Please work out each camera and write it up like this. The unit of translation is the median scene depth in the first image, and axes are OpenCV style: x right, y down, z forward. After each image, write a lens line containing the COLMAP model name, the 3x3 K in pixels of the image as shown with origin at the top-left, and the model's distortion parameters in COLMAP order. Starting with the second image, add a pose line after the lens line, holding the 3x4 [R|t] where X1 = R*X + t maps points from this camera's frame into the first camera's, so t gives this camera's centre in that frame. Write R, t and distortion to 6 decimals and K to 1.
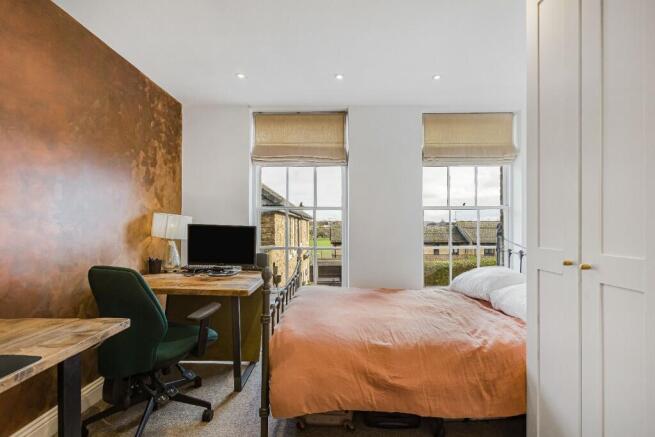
lens RADIAL K [[300.9, 0, 328.5], [0, 300.9, 228.4], [0, 0, 1]] dist [0.001055, 0.000733]
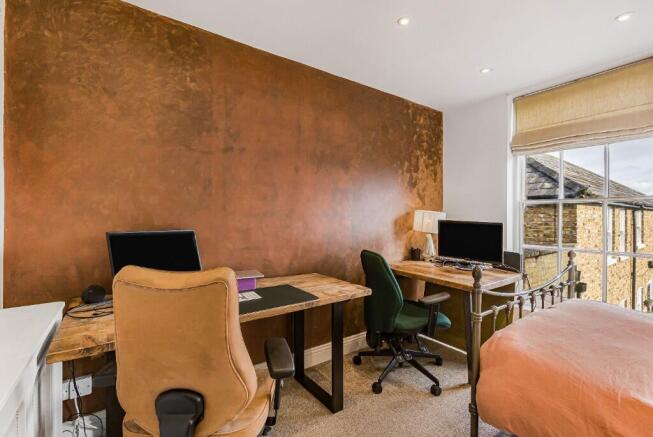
lens RADIAL K [[297.2, 0, 325.3], [0, 297.2, 220.0], [0, 0, 1]] dist [0.000709, 0.001293]
pose [[0.579120, 0.011090, -0.815167, 0.192413], [-0.010201, 0.999928, 0.006356, -0.016436], [0.815179, 0.004635, 0.579191, 0.008148]]
